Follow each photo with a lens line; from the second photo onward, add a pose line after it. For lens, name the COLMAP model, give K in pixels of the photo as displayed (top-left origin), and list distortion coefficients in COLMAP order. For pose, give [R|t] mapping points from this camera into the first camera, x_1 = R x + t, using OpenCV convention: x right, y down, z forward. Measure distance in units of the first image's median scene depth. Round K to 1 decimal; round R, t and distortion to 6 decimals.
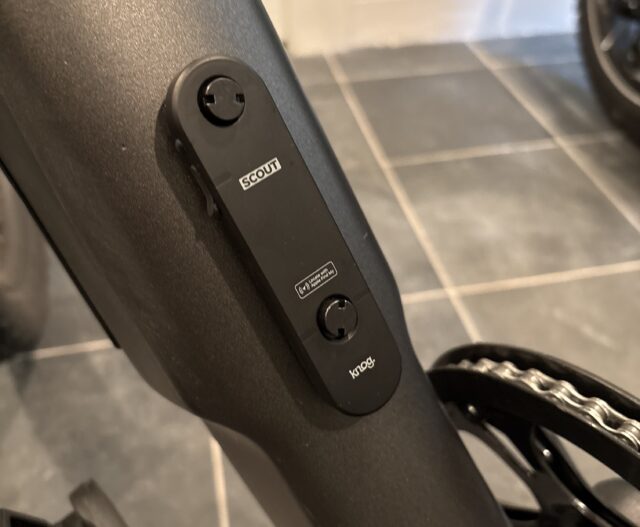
lens RADIAL K [[713.8, 0, 320.0], [0, 713.8, 263.5], [0, 0, 1]] dist [-0.063570, 0.054766]
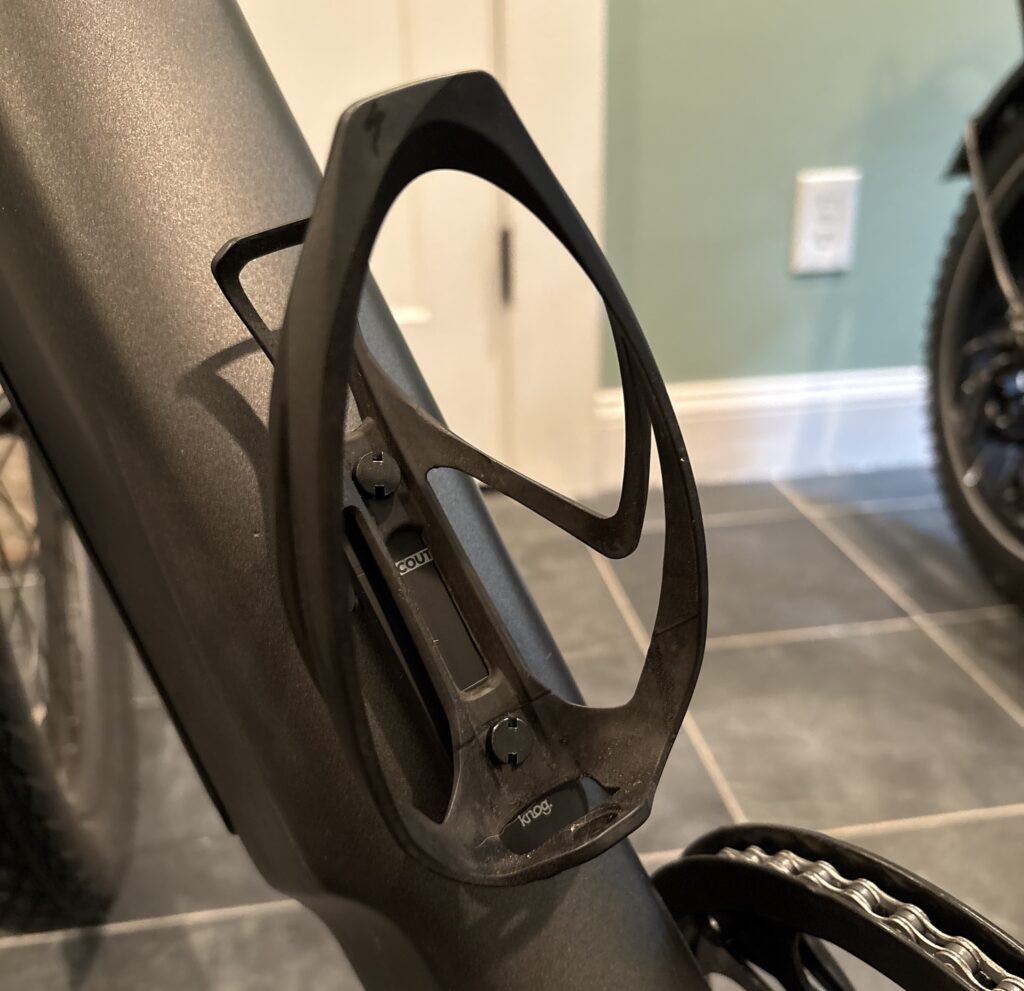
lens RADIAL K [[1121.1, 0, 512.0], [0, 1121.1, 495.5], [0, 0, 1]] dist [-0.019654, -0.009939]
pose [[0.998524, -0.003930, -0.054163, 0.071530], [-0.012335, 0.954891, -0.296701, 0.125259], [0.052886, 0.296931, 0.953433, -0.195202]]
